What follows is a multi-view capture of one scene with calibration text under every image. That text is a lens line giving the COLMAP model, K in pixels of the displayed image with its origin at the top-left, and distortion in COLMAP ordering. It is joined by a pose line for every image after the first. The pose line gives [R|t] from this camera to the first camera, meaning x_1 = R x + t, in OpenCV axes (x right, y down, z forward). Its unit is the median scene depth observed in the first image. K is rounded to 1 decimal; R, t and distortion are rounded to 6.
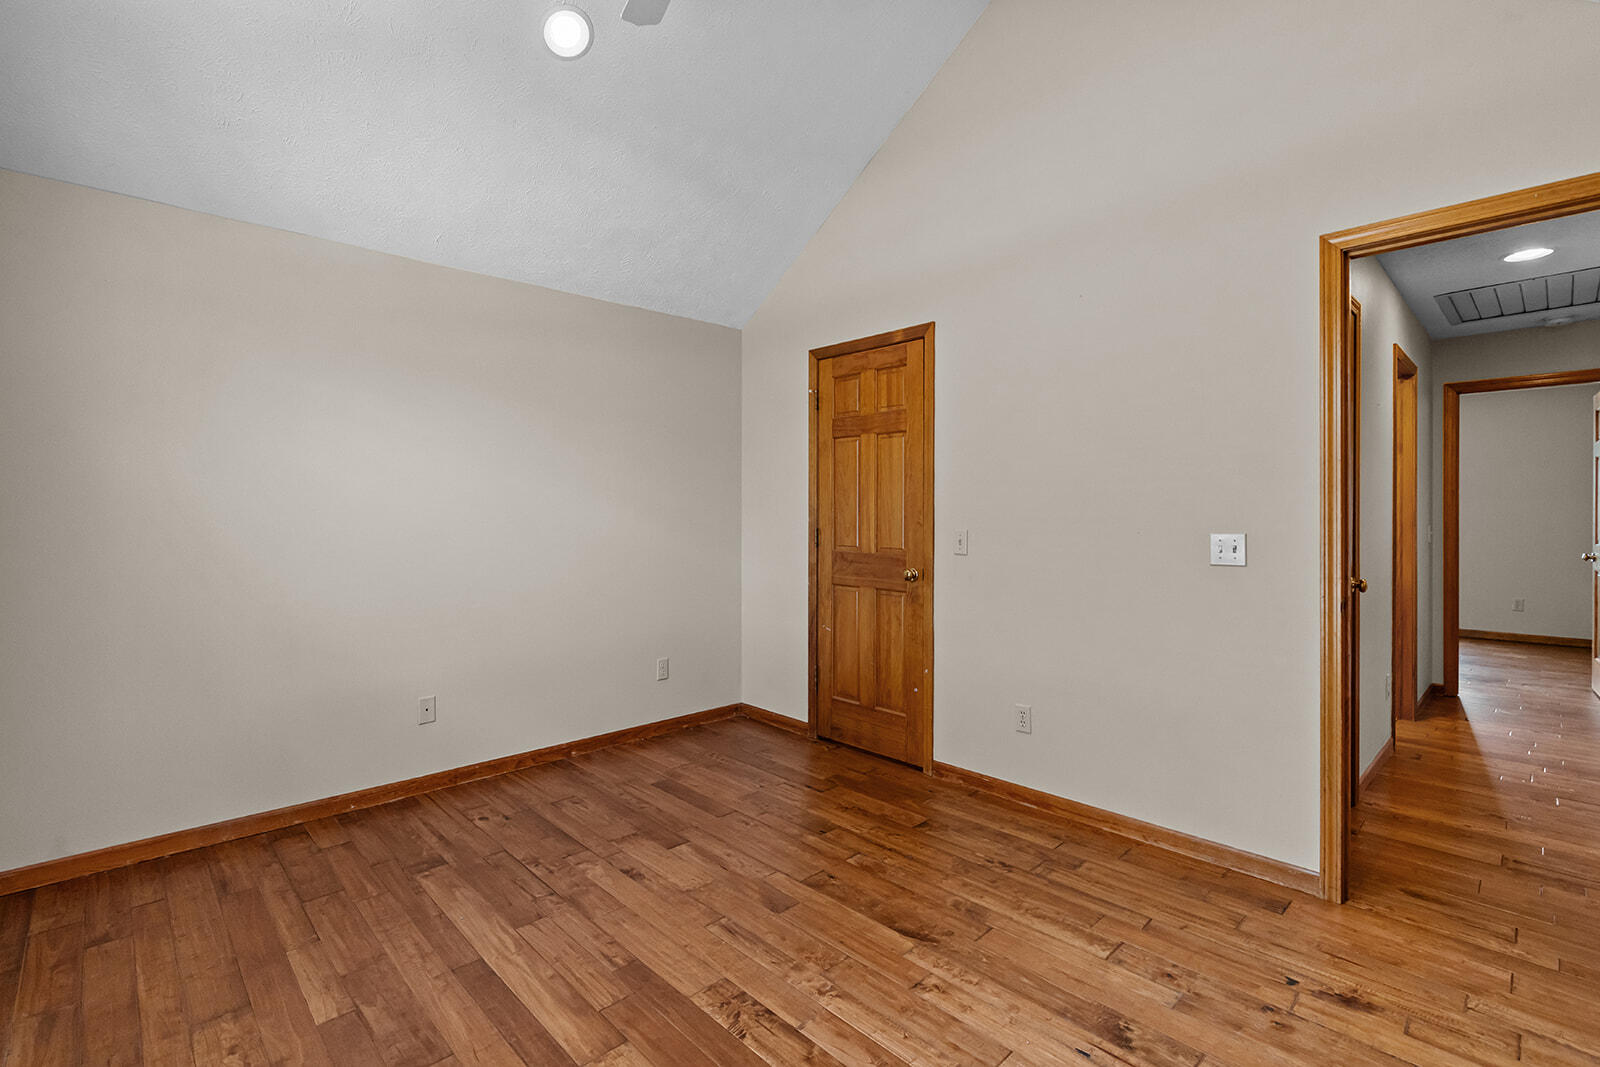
lens RADIAL K [[722.3, 0, 795.0], [0, 722.3, 531.1], [0, 0, 1]] dist [-0.003469, 0.000412]
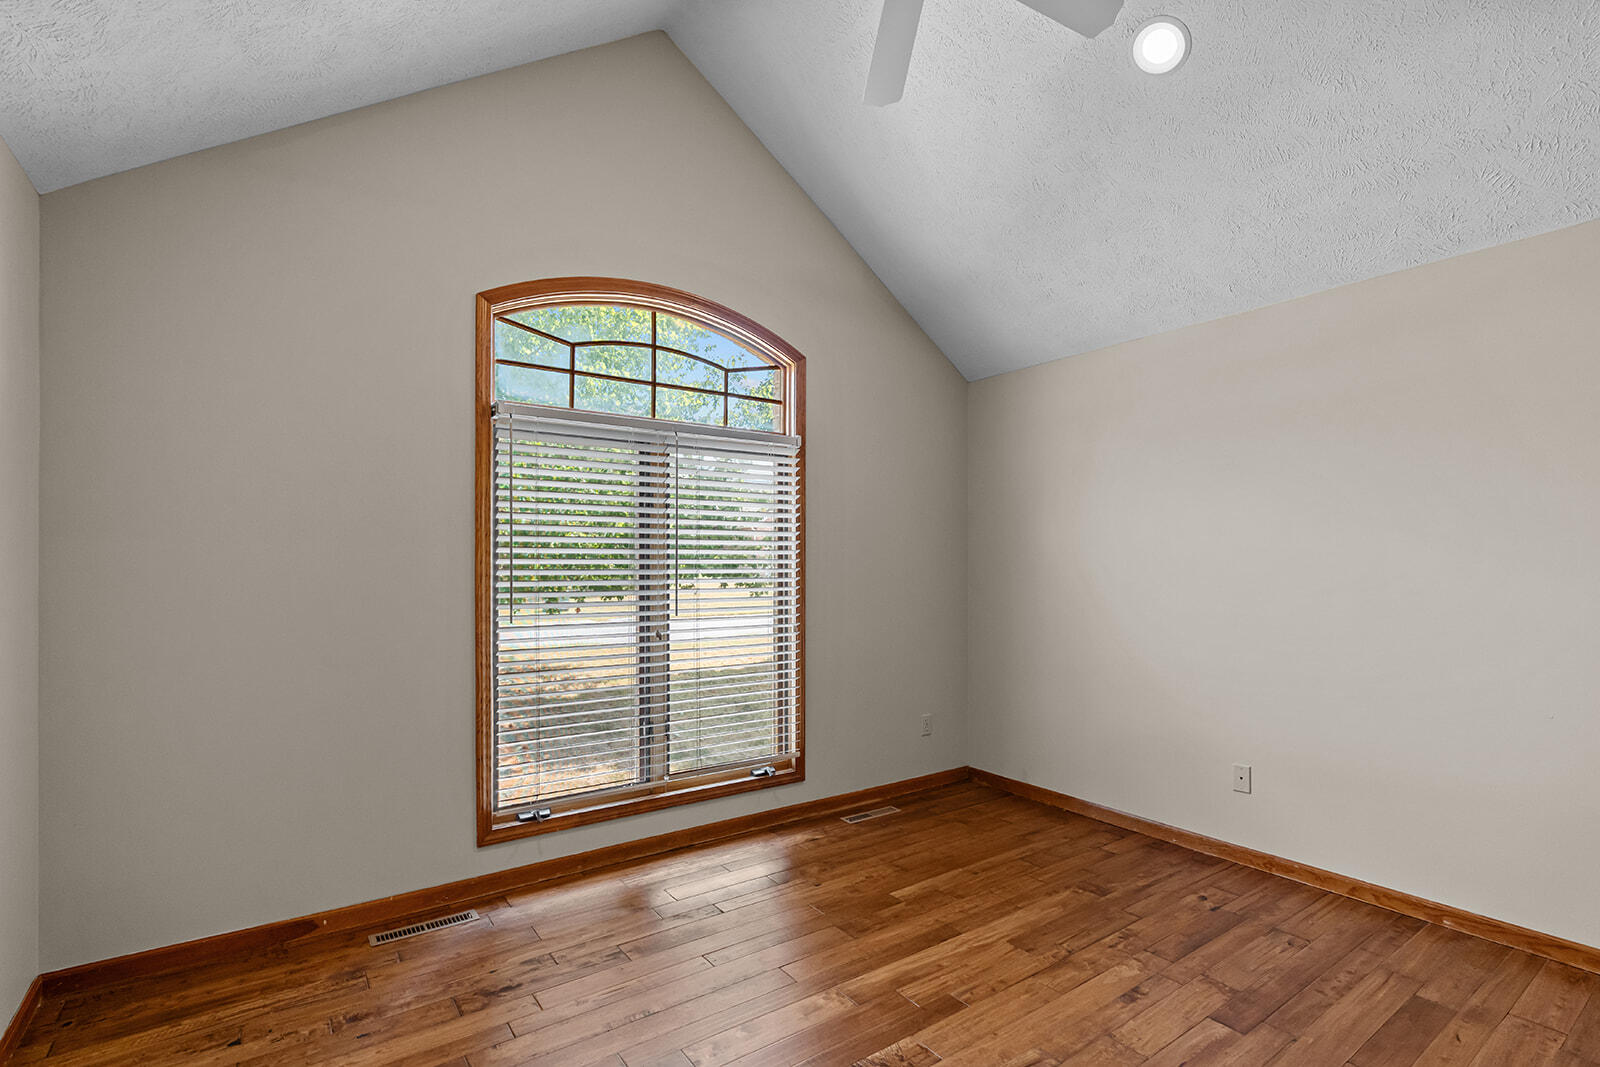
lens RADIAL K [[750.1, 0, 802.0], [0, 750.1, 567.4], [0, 0, 1]] dist [-0.002215, 0.000071]
pose [[-0.148257, 0.000797, -0.988949, 0.662967], [-0.020210, 0.999788, 0.003836, -0.021098], [0.988742, 0.020556, -0.148210, 0.695950]]
